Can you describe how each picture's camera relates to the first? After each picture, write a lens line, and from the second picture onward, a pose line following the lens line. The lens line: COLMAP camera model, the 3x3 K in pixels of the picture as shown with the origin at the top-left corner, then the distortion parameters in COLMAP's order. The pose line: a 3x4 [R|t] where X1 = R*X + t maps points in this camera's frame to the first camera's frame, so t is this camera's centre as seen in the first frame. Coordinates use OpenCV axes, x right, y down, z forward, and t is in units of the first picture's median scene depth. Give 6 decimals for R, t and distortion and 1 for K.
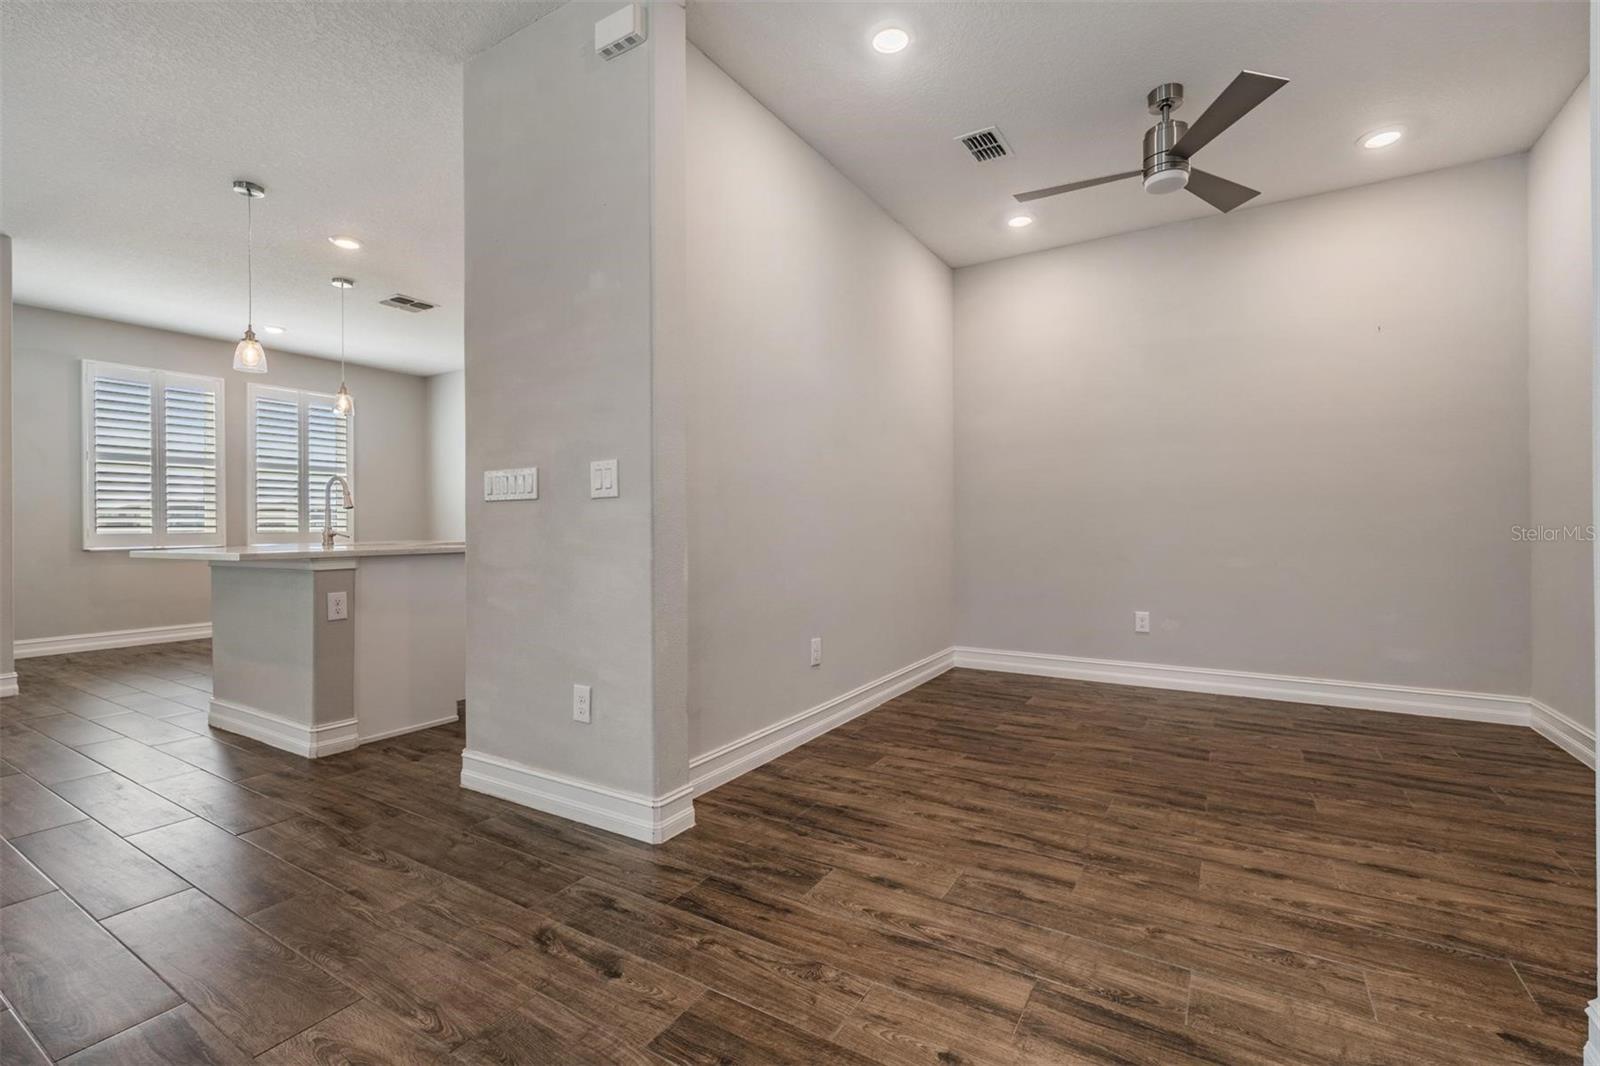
lens RADIAL K [[708.5, 0, 792.9], [0, 708.5, 528.4], [0, 0, 1]] dist [-0.000166, -0.000072]
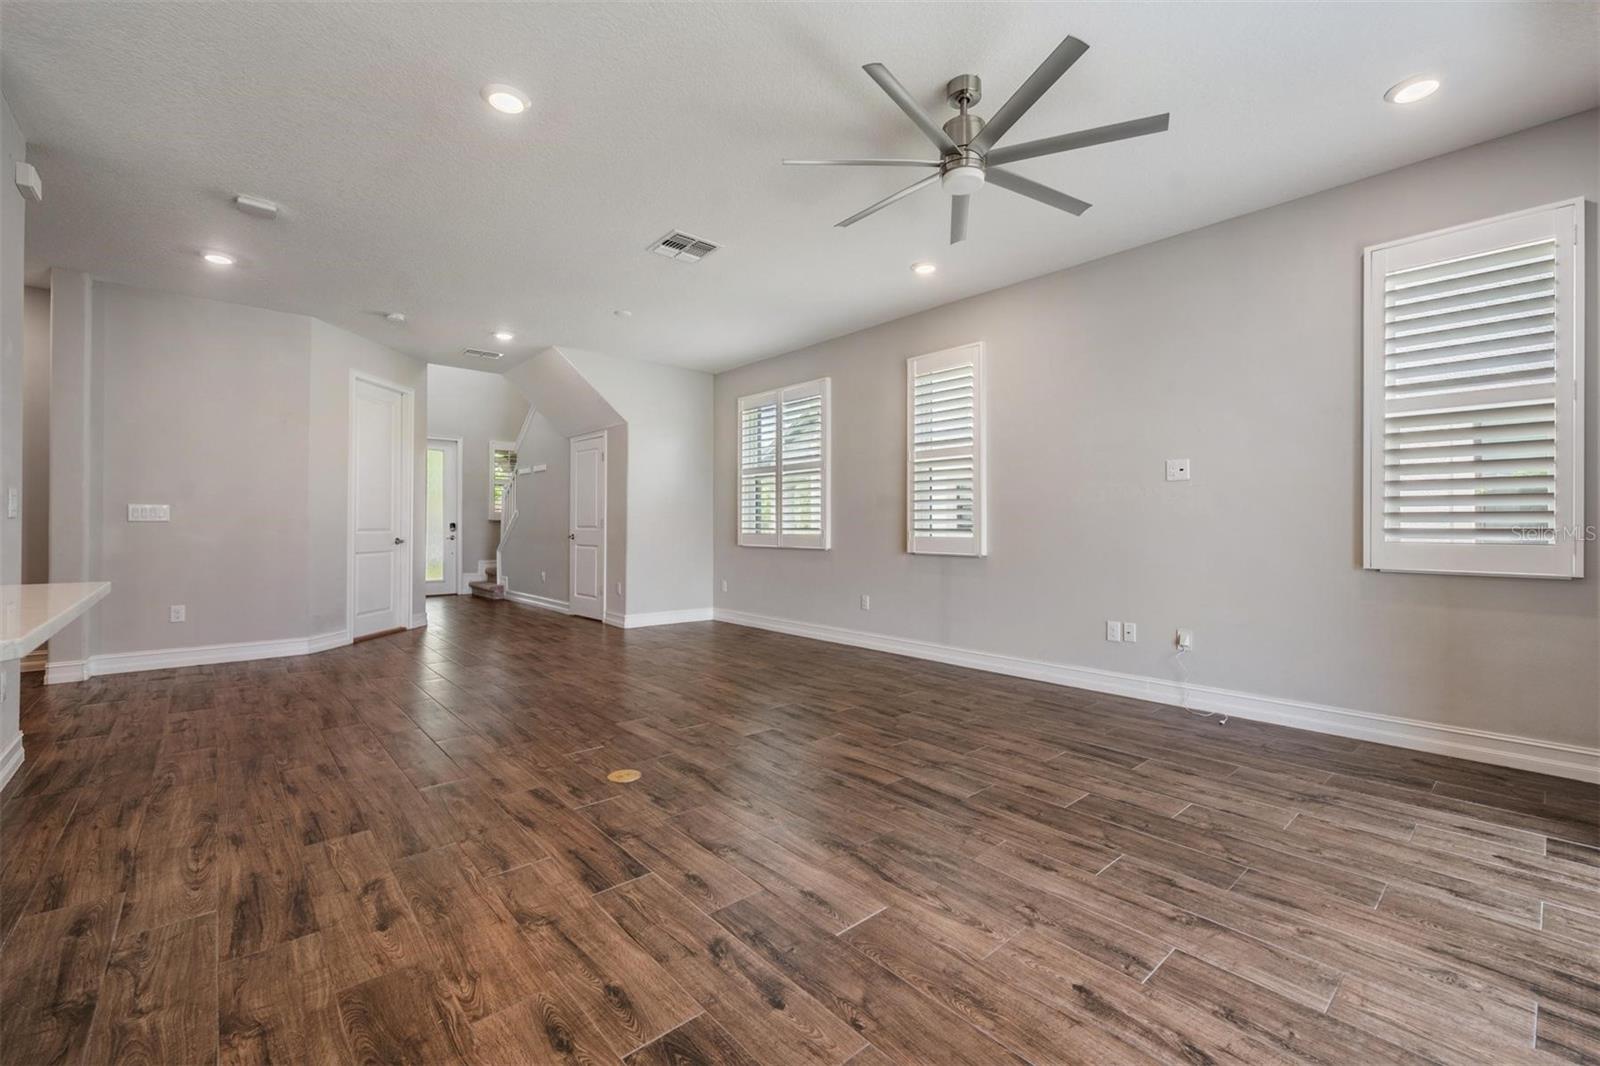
lens RADIAL K [[673.6, 0, 796.8], [0, 673.6, 517.0], [0, 0, 1]] dist [-0.000559, -0.000202]
pose [[-0.956100, 0.009938, 0.292872, -1.583749], [0.006345, 0.999893, -0.013217, -0.016014], [-0.292972, -0.010779, -0.956060, 1.396167]]
